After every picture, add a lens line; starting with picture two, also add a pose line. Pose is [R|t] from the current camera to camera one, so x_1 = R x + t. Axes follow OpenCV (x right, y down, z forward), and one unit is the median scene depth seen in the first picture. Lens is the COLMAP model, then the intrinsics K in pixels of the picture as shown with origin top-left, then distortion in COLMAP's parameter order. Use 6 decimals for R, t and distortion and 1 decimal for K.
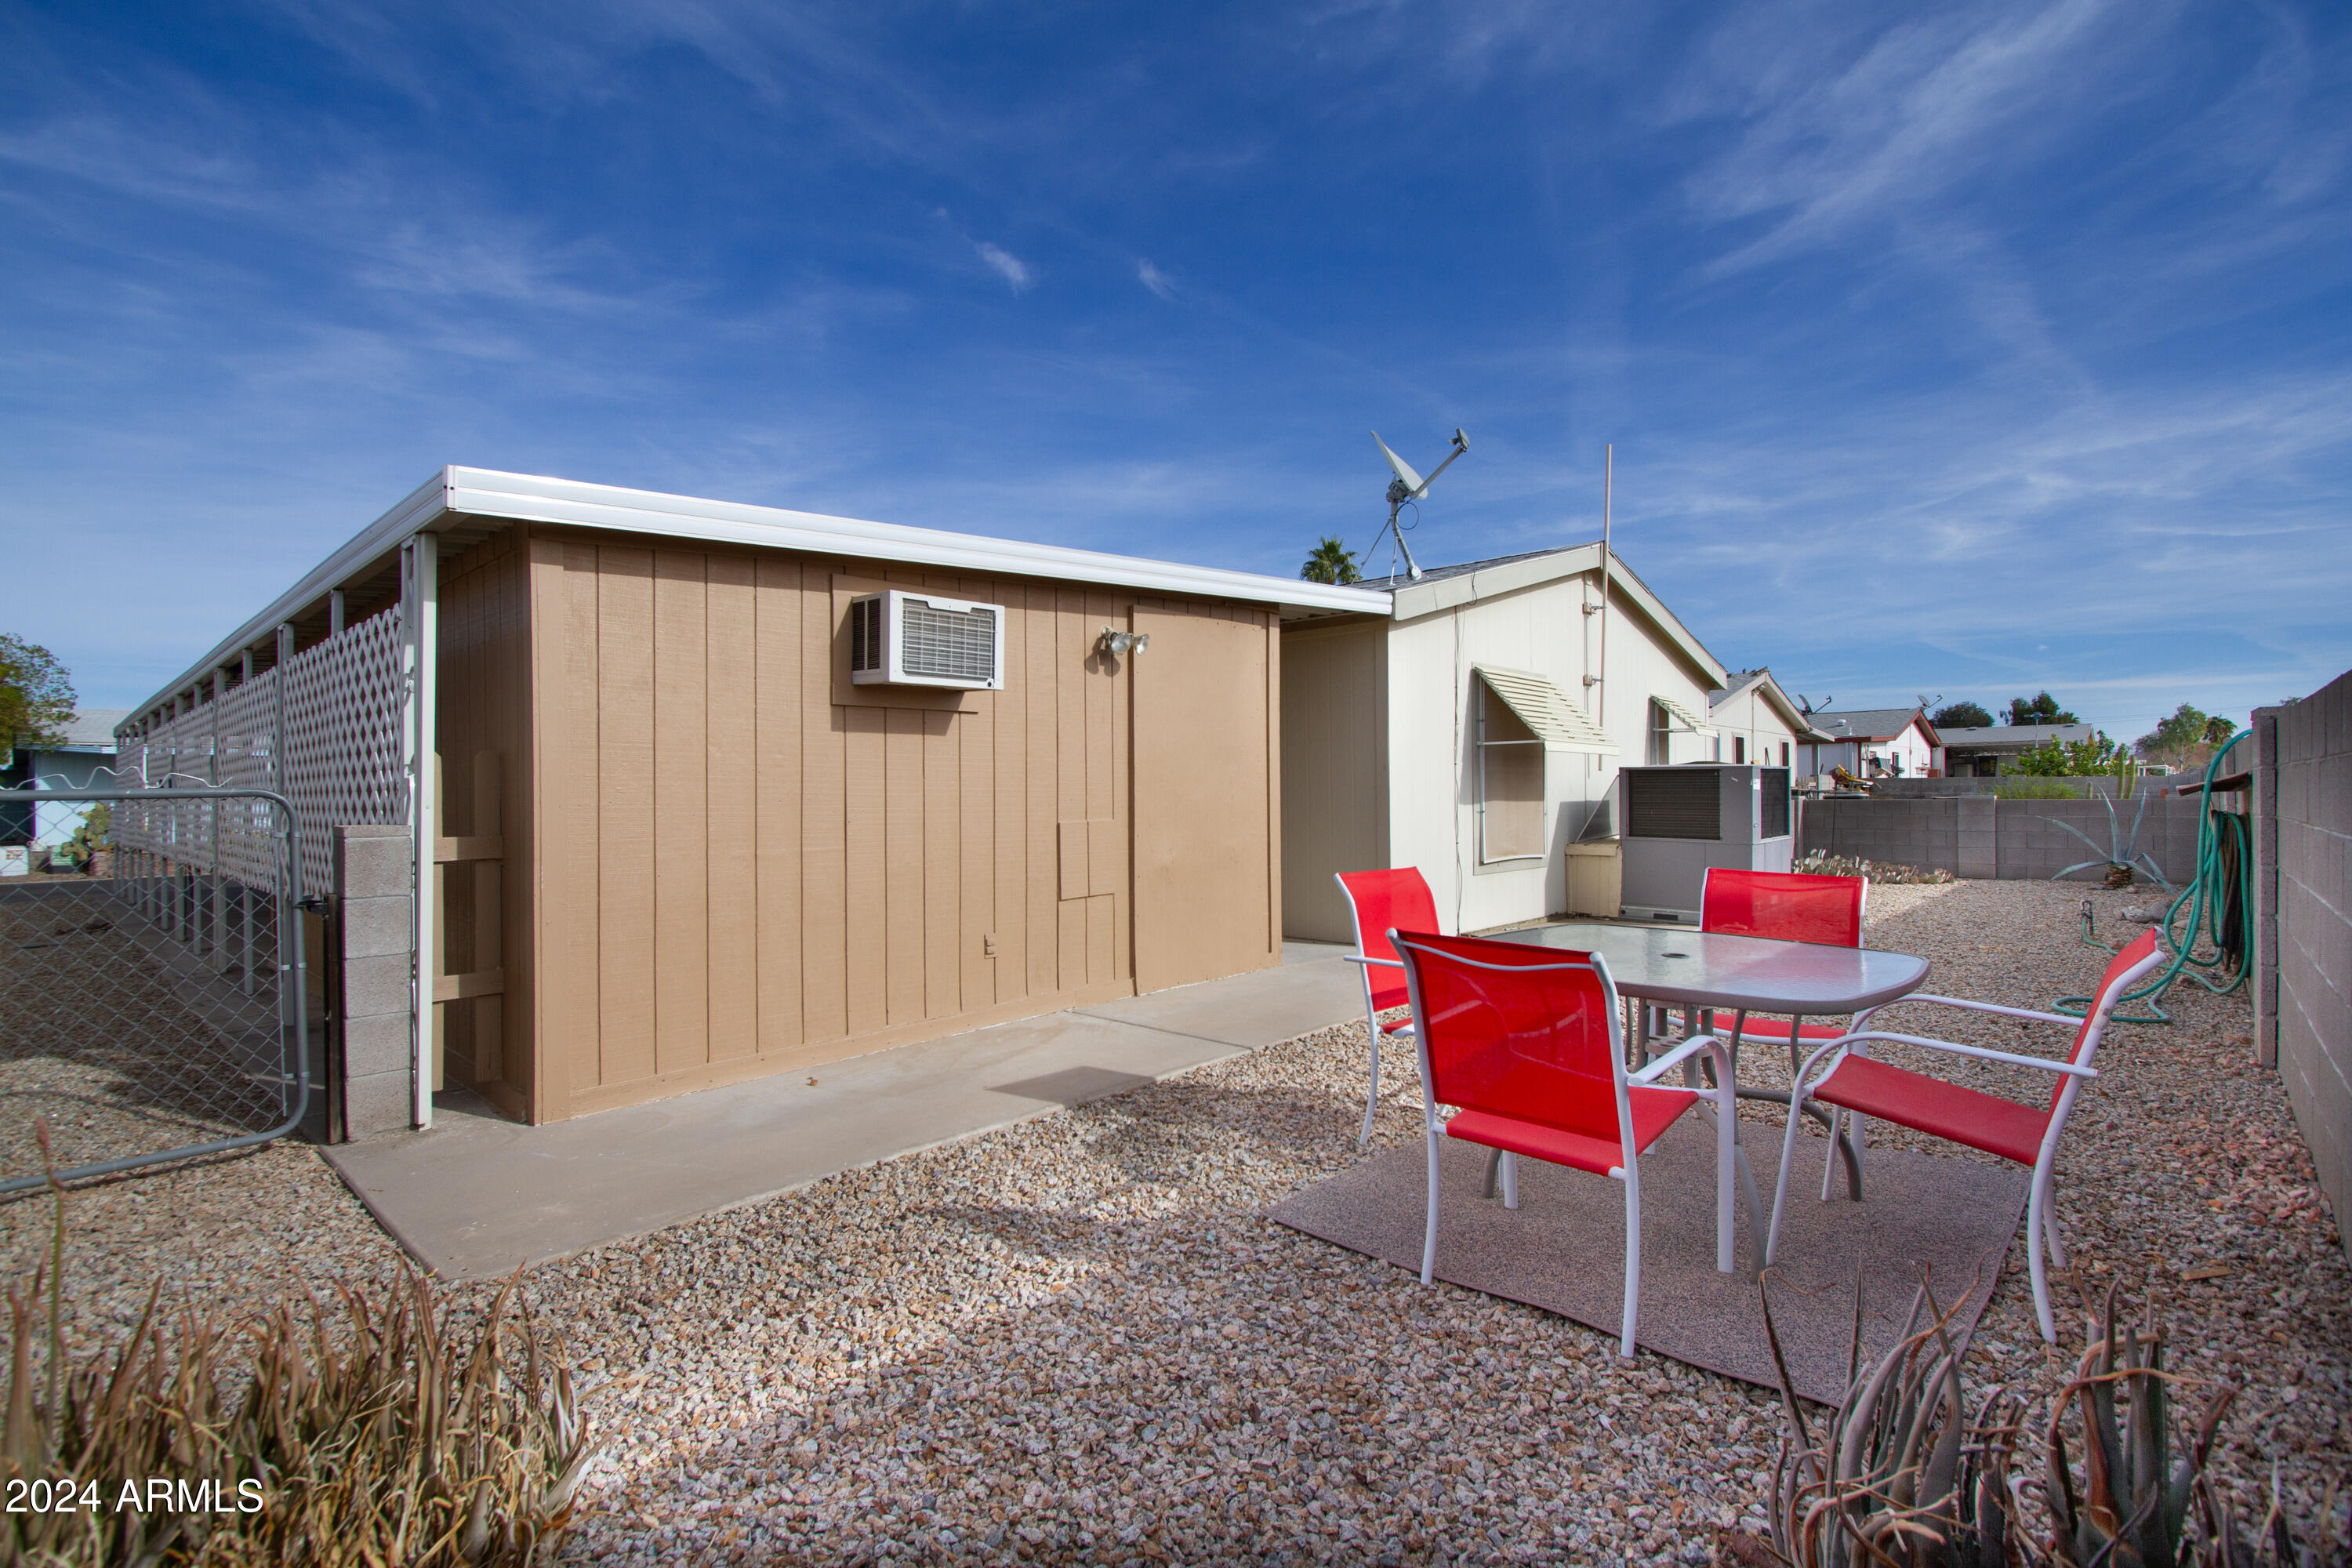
lens RADIAL K [[1103.8, 0, 1176.0], [0, 1103.8, 784.0], [0, 0, 1]] dist [-0.012537, 0.000990]
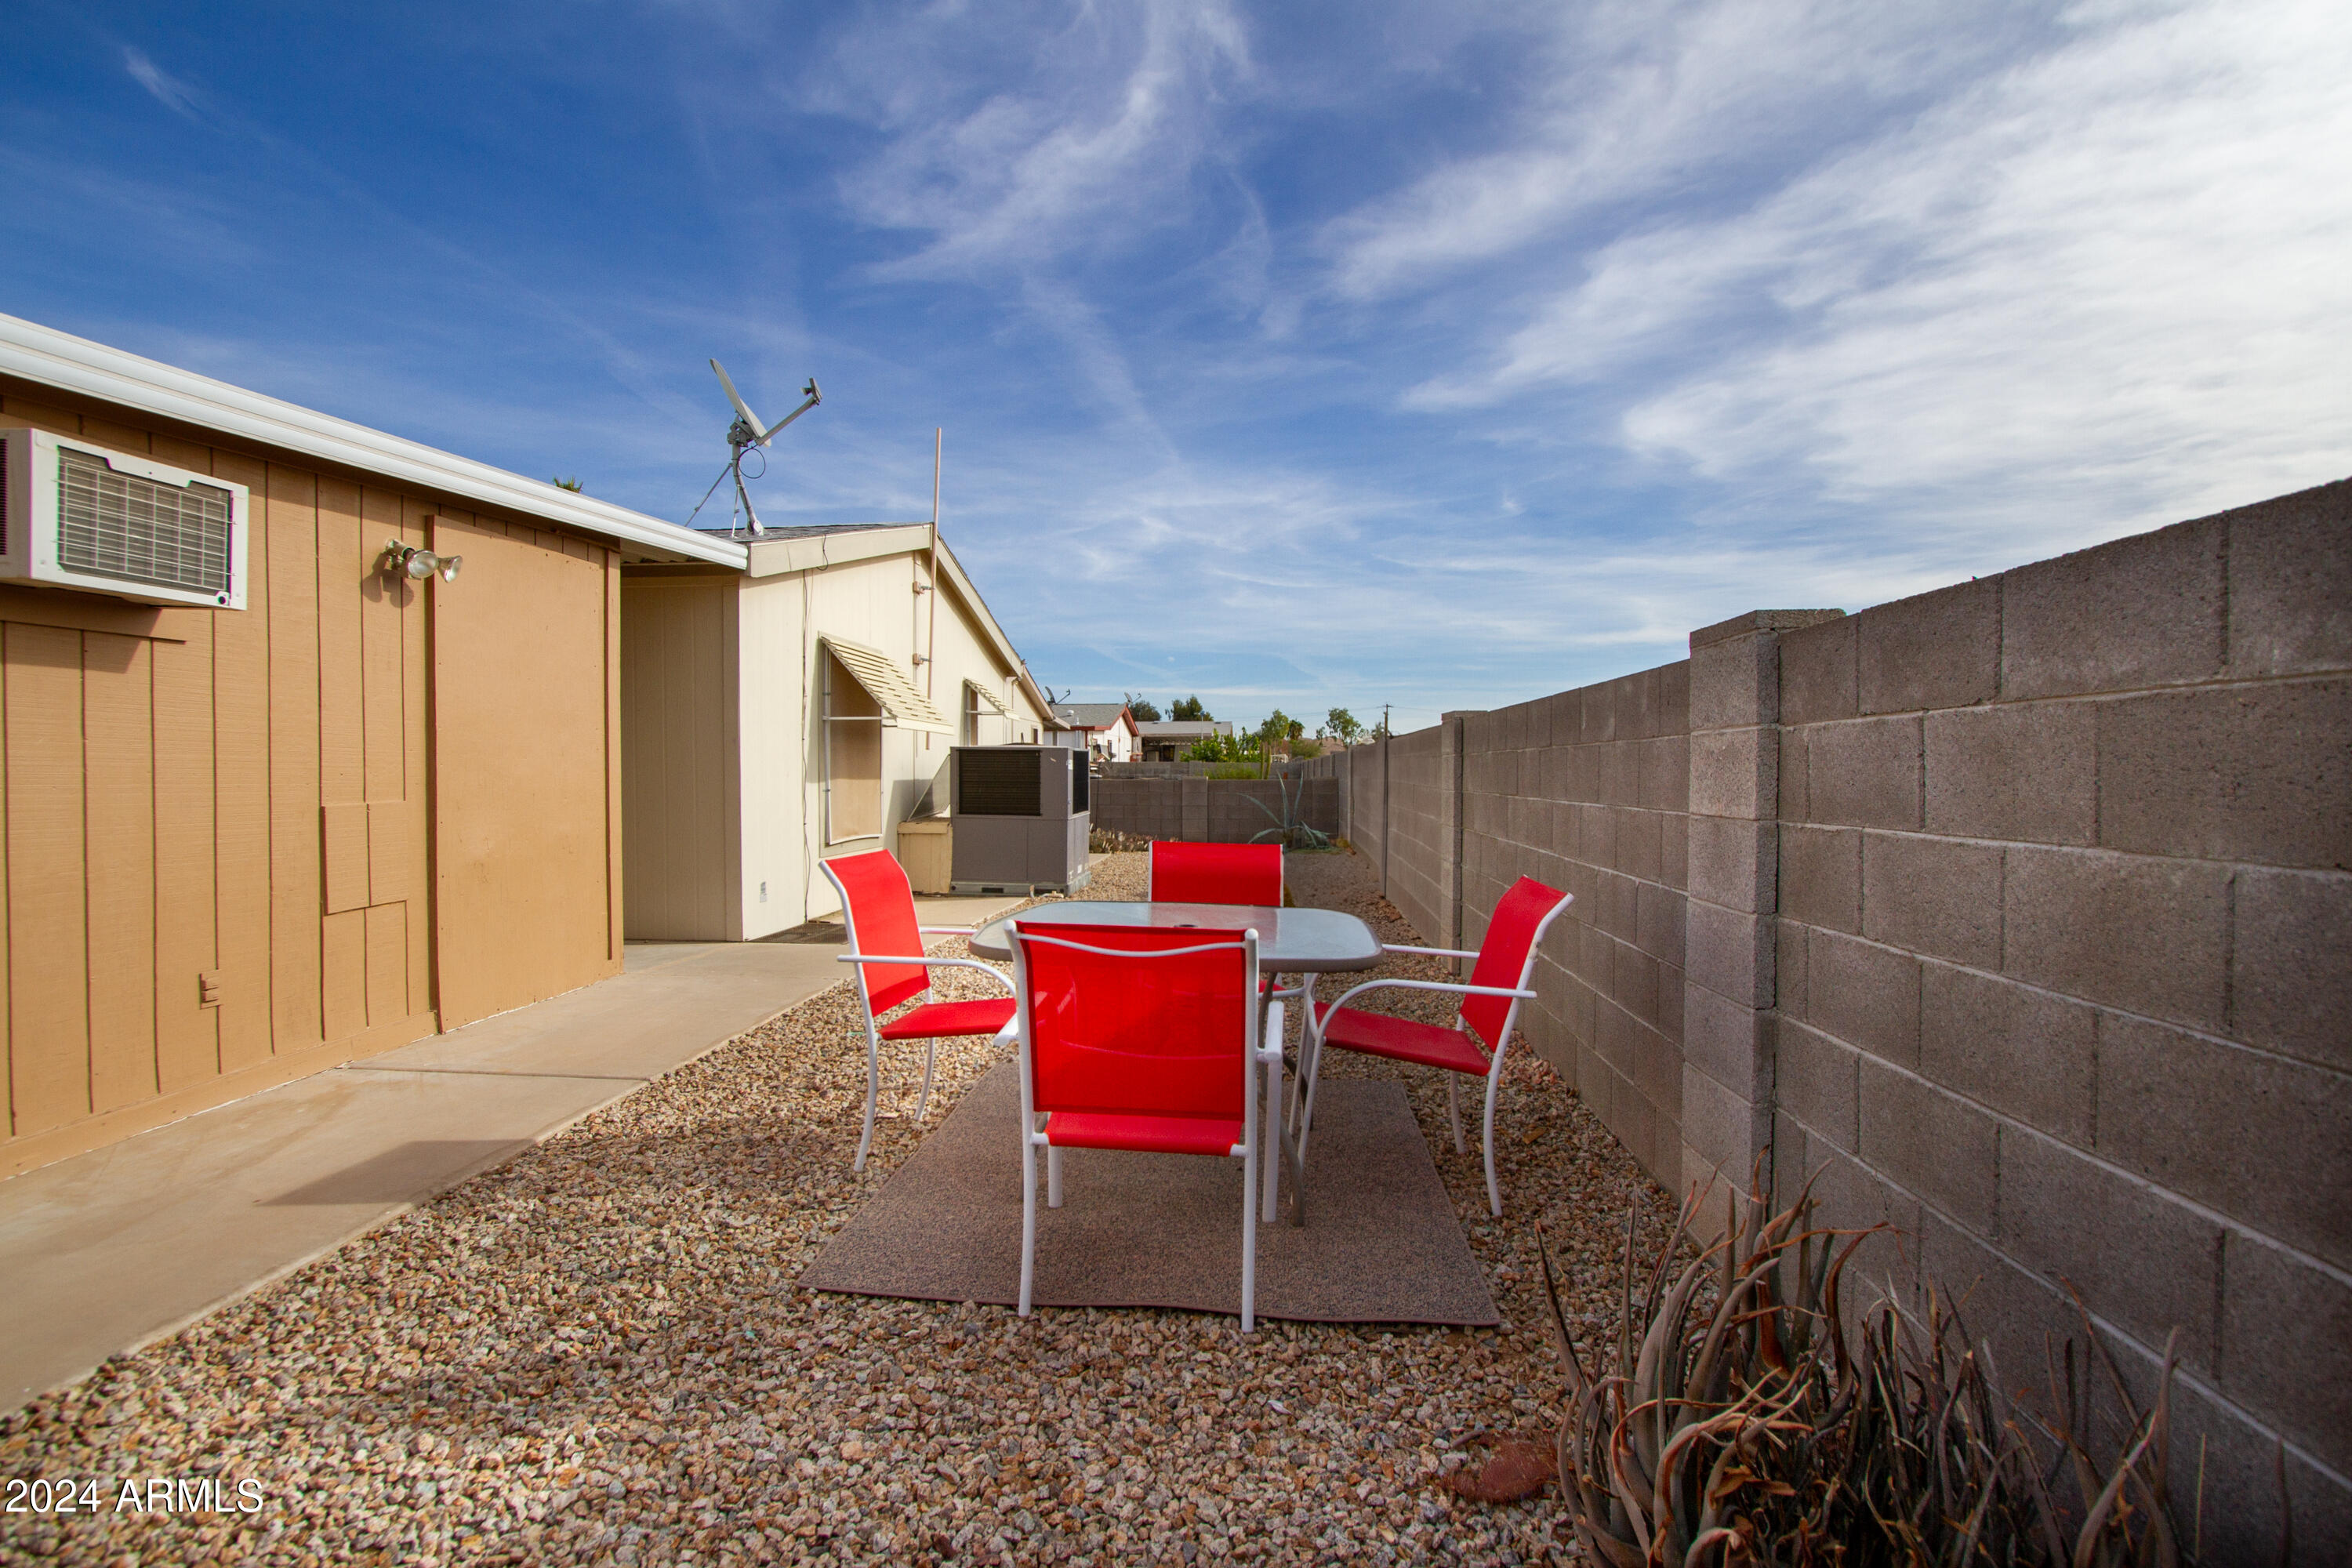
lens RADIAL K [[1103.8, 0, 1176.0], [0, 1103.8, 784.0], [0, 0, 1]] dist [-0.012537, 0.000990]
pose [[0.791542, 0.000394, 0.611114, -0.149759], [-0.011567, 0.999830, 0.014337, 0.006540], [-0.611005, -0.018417, 0.791413, 0.153877]]
